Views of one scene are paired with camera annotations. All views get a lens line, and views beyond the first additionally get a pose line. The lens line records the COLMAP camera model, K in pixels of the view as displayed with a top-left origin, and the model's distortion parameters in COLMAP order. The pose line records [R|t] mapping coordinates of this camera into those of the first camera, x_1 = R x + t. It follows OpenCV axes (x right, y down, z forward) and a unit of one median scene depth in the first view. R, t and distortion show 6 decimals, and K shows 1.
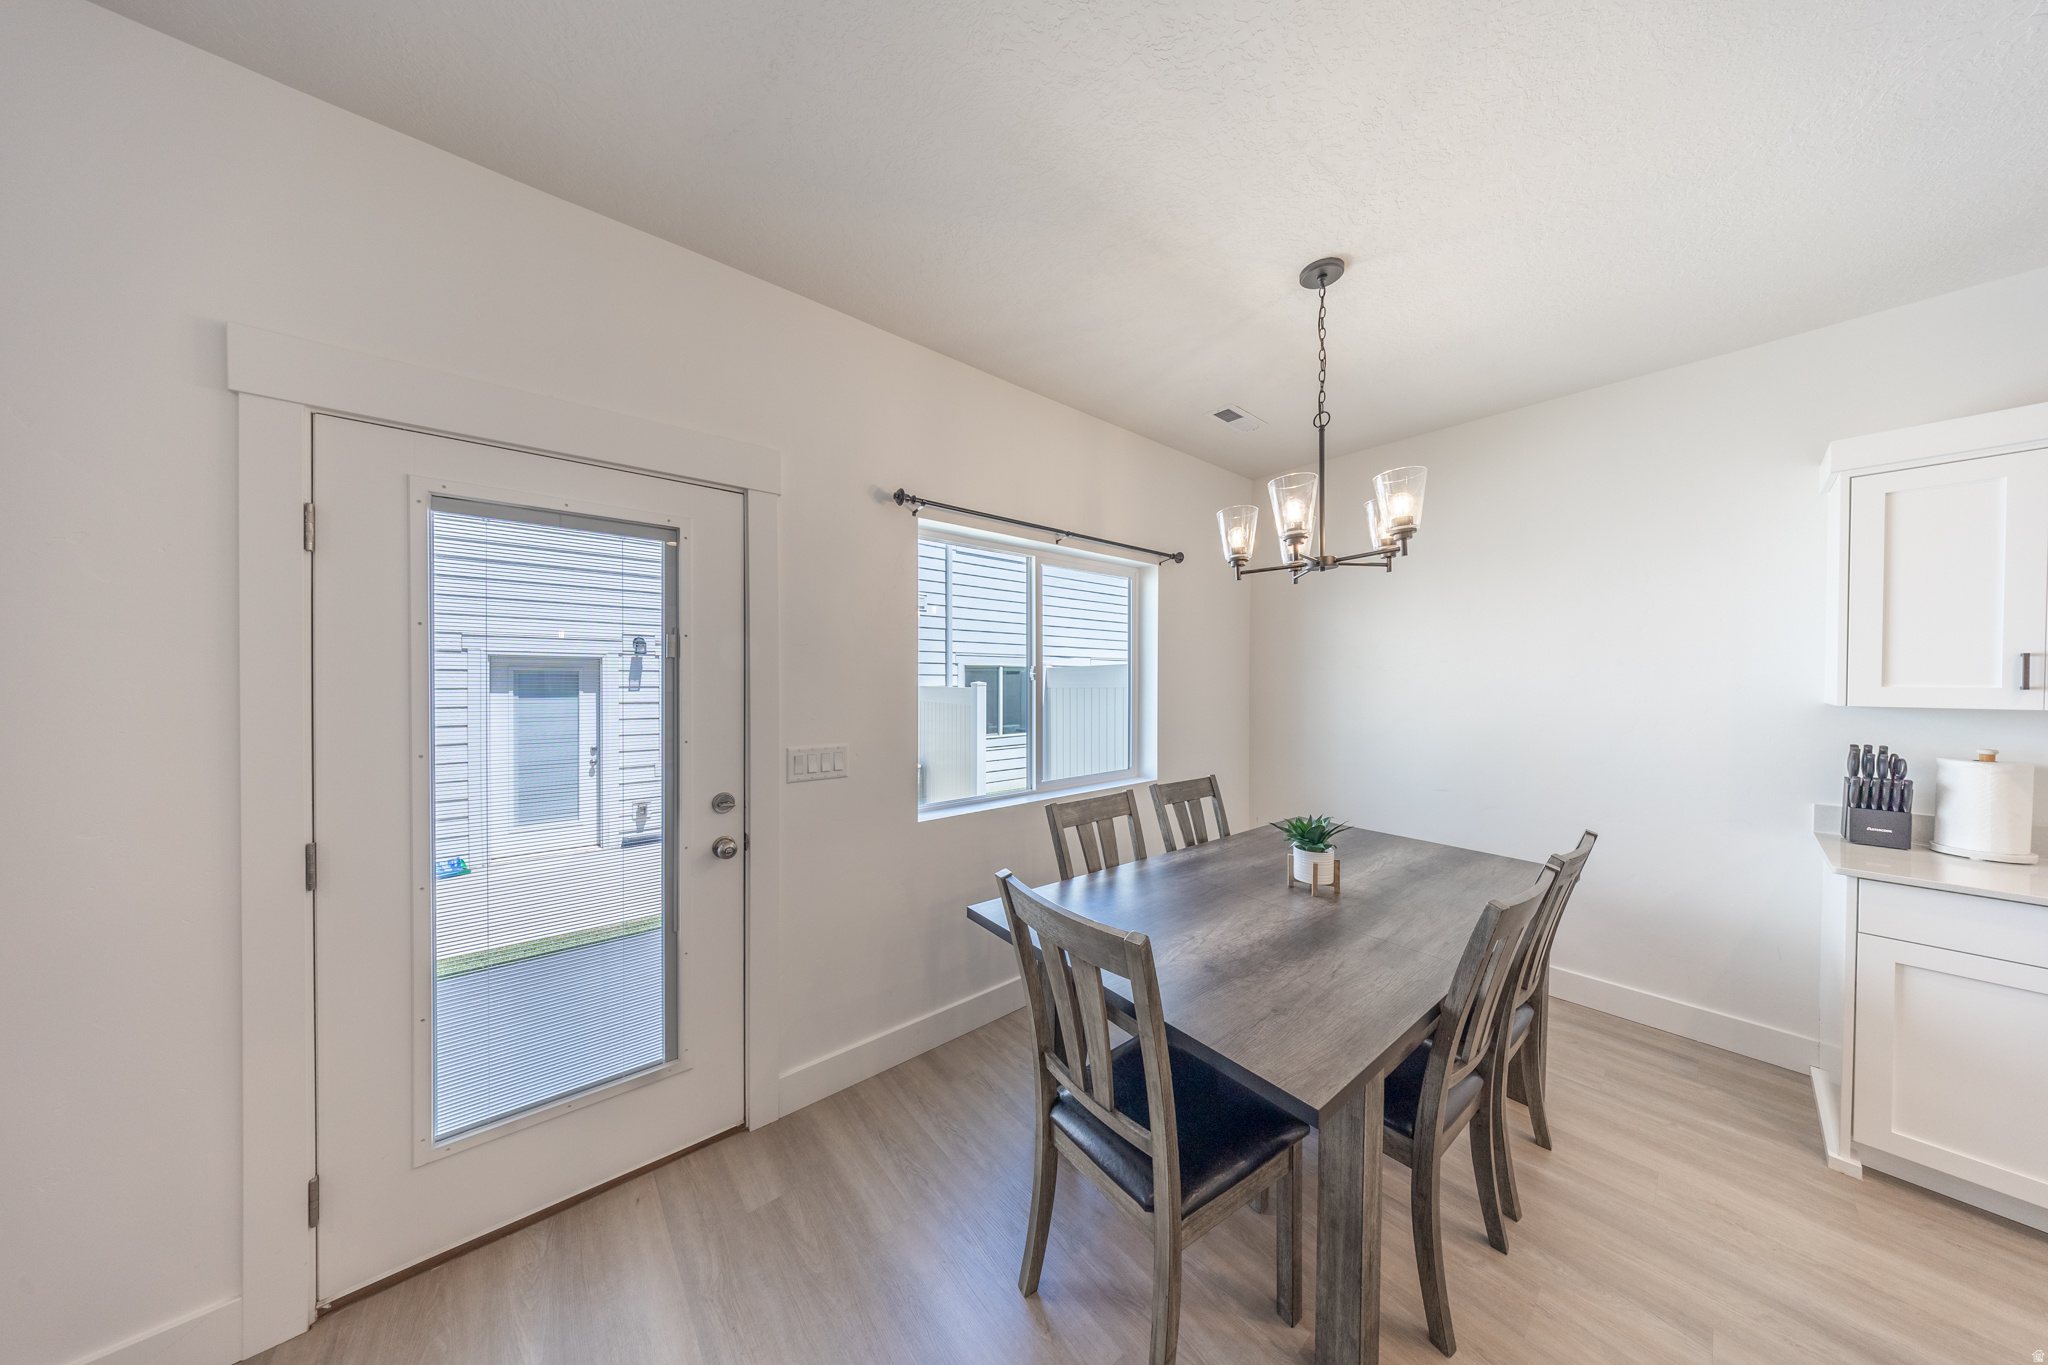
lens RADIAL K [[593.3, 0, 1025.5], [0, 593.3, 687.0], [0, 0, 1]] dist [-0.001772, -0.000097]
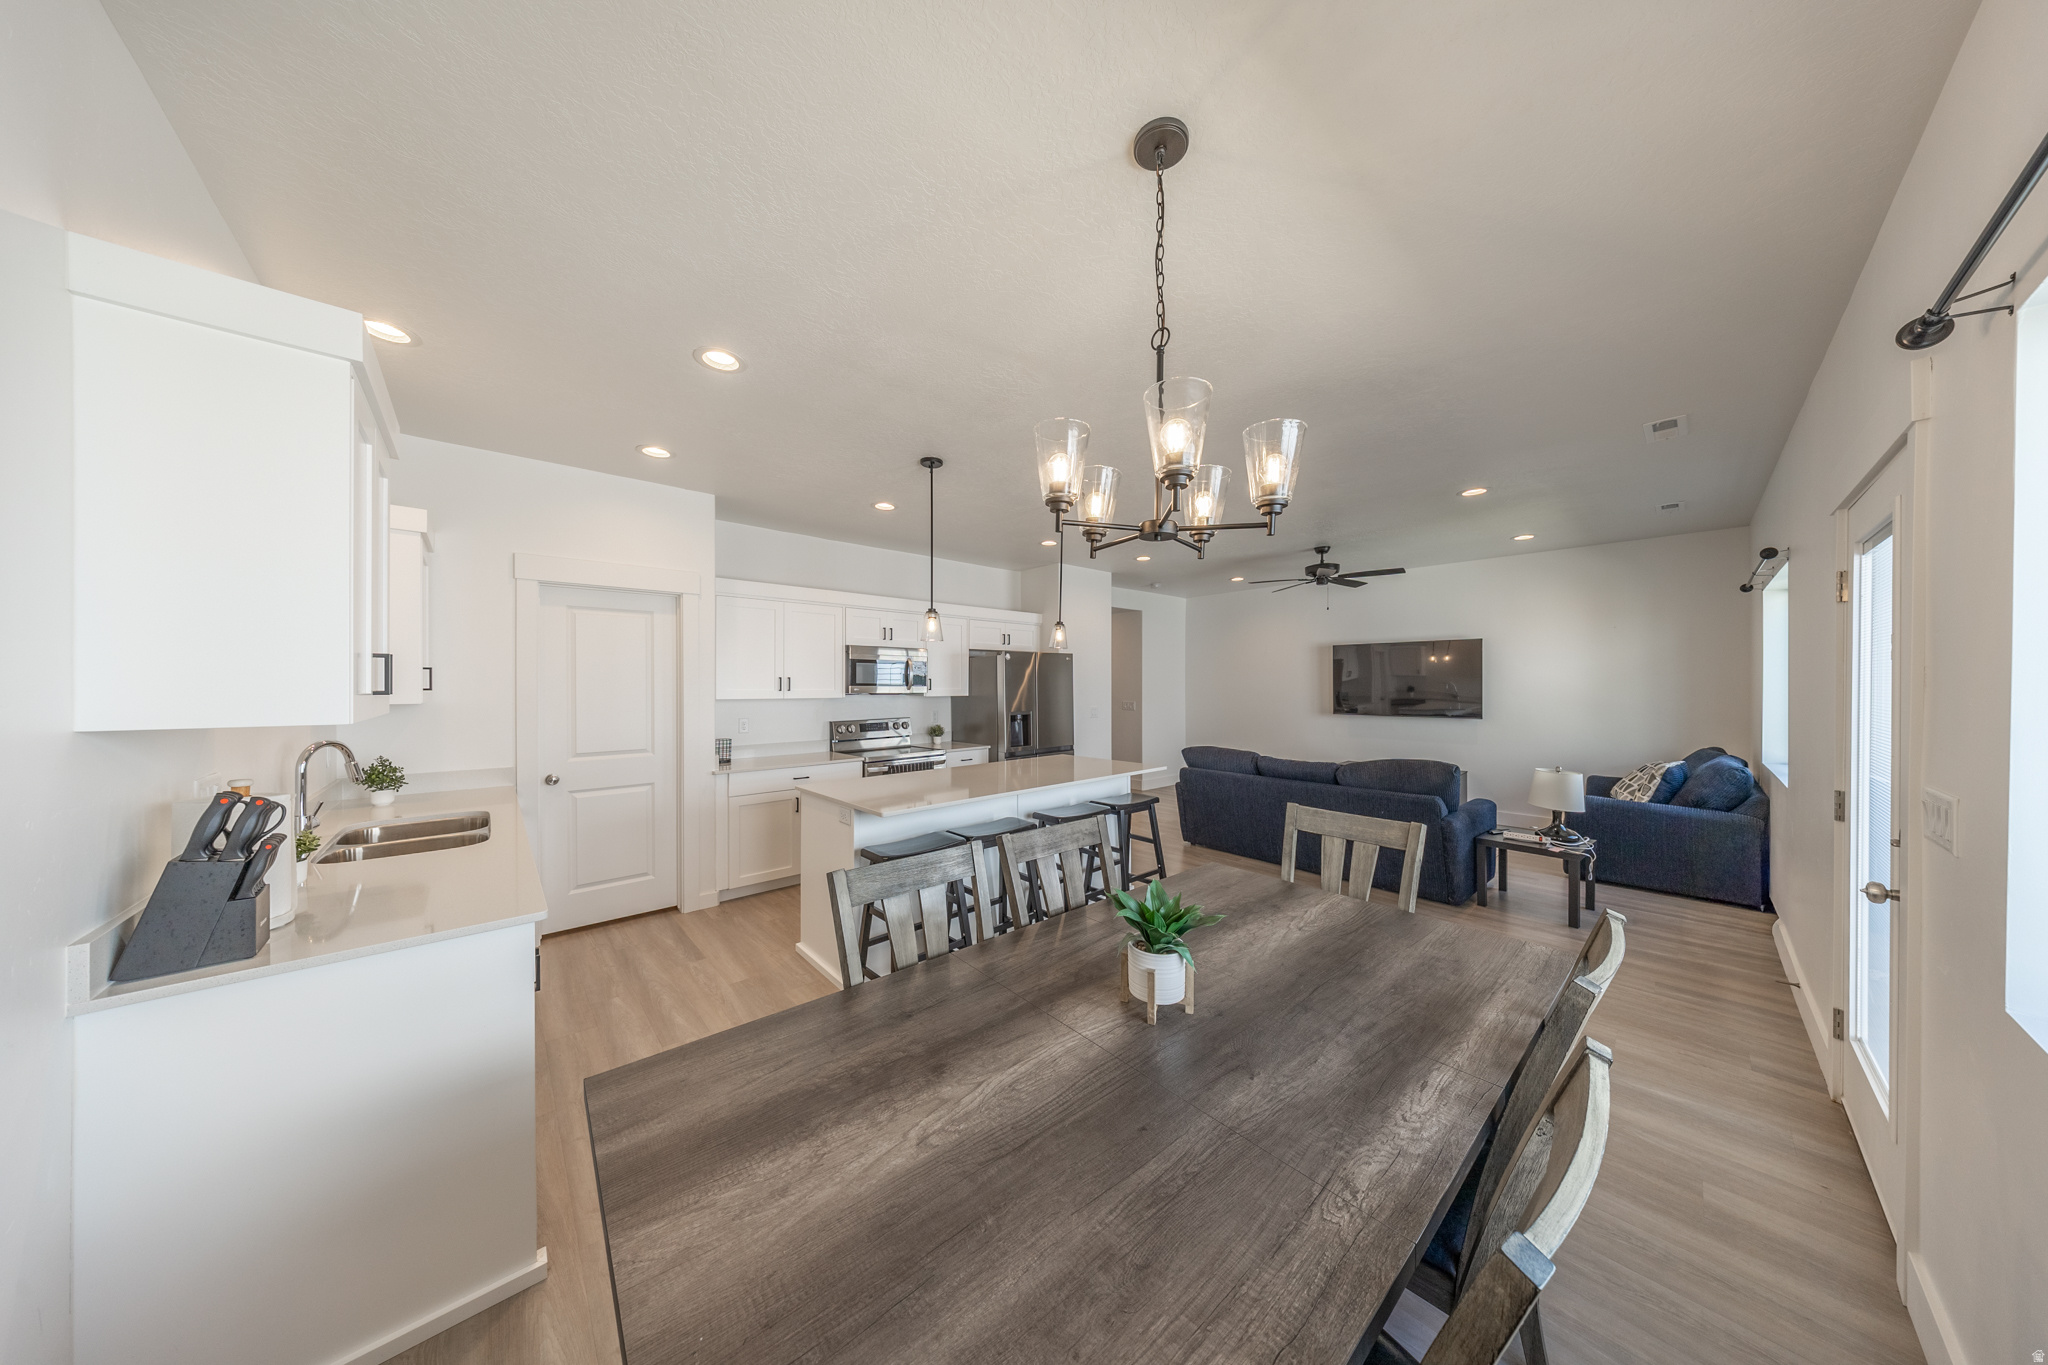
lens RADIAL K [[588.4, 0, 1023.4], [0, 588.4, 689.2], [0, 0, 1]] dist [0.001474, 0.000068]
pose [[-0.999577, -0.001378, -0.029041, 0.682994], [-0.002038, 0.999740, 0.022717, -0.022991], [0.029002, 0.022767, -0.999320, 1.716691]]
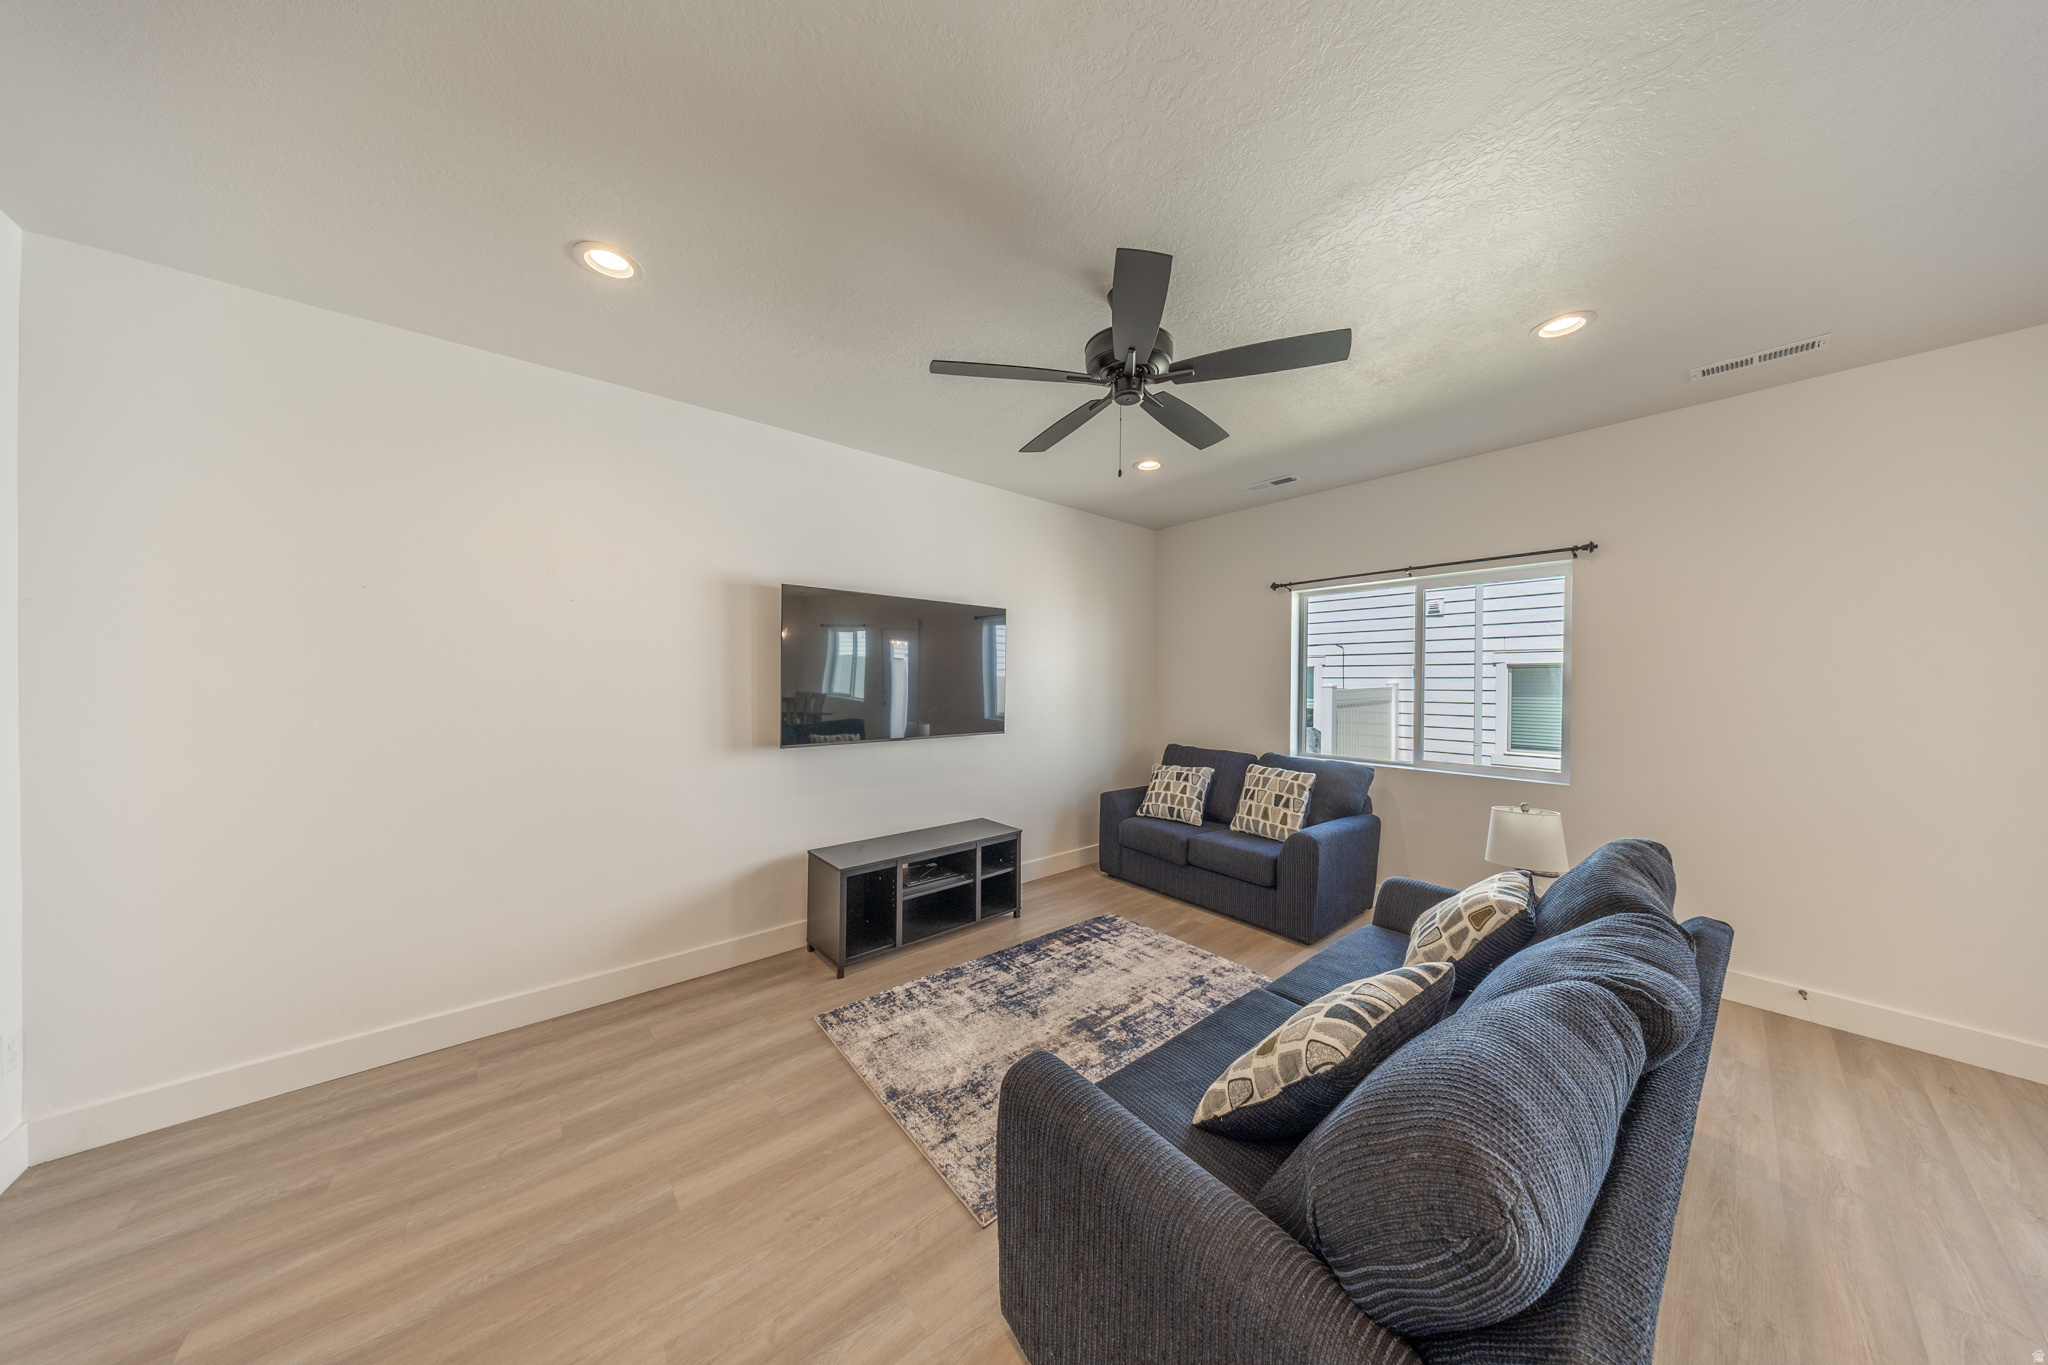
lens RADIAL K [[593.3, 0, 1025.5], [0, 593.3, 687.0], [0, 0, 1]] dist [-0.001772, -0.000097]
pose [[0.002853, 0.005822, -0.999979, 0.160486], [-0.019734, 0.999789, 0.005764, 0.026908], [0.999801, 0.019717, 0.002967, -1.360750]]
